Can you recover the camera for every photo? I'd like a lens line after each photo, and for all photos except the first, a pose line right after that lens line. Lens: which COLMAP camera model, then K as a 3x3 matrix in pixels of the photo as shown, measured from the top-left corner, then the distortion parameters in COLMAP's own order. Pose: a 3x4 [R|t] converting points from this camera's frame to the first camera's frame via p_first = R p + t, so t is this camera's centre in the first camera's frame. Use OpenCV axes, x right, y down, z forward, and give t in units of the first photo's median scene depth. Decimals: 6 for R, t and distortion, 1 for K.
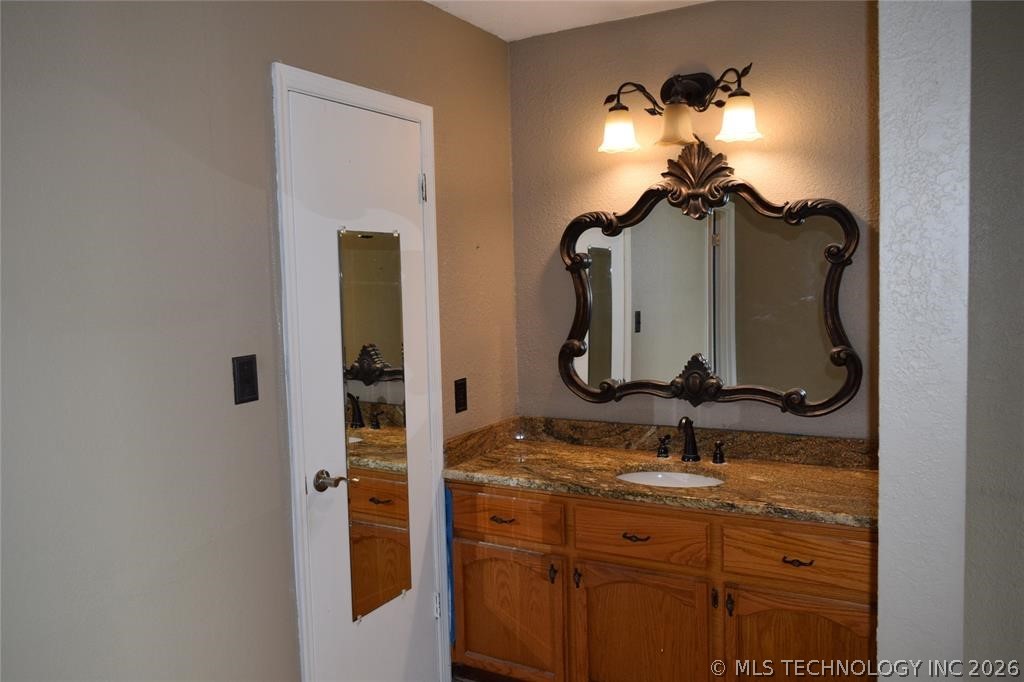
lens RADIAL K [[792.3, 0, 518.2], [0, 792.3, 337.4], [0, 0, 1]] dist [-0.017443, 0.006203]
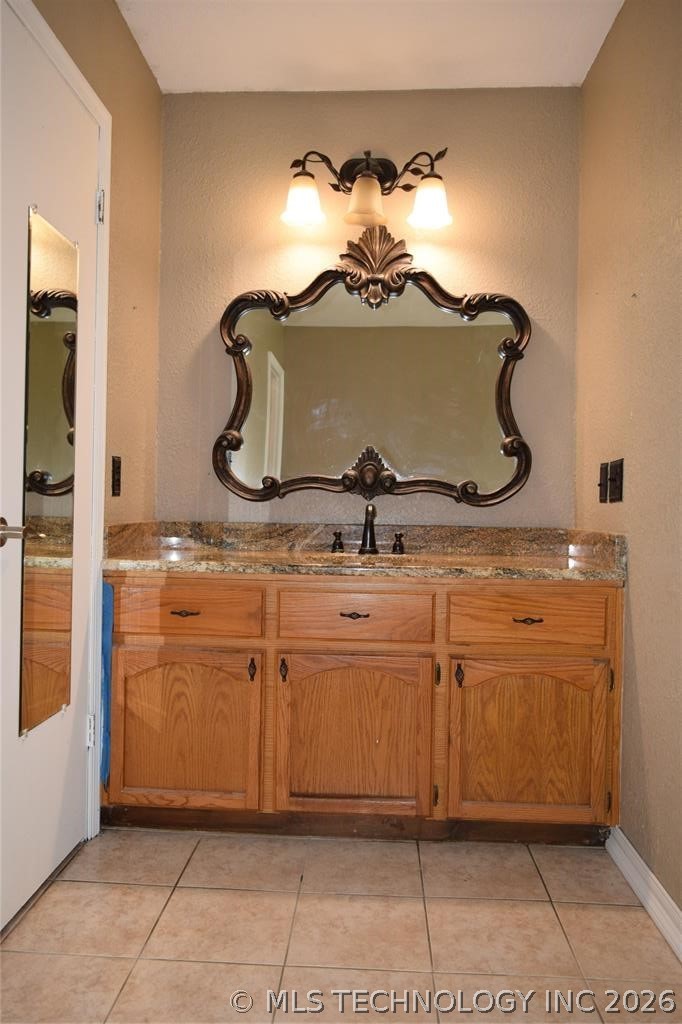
lens RADIAL K [[792.3, 0, 340.1], [0, 792.3, 515.6], [0, 0, 1]] dist [-0.017443, 0.006203]
pose [[0.896782, 0.033072, 0.441234, -0.239231], [-0.006330, 0.998060, -0.061942, 0.173342], [-0.442427, 0.052755, 0.895252, 0.170020]]
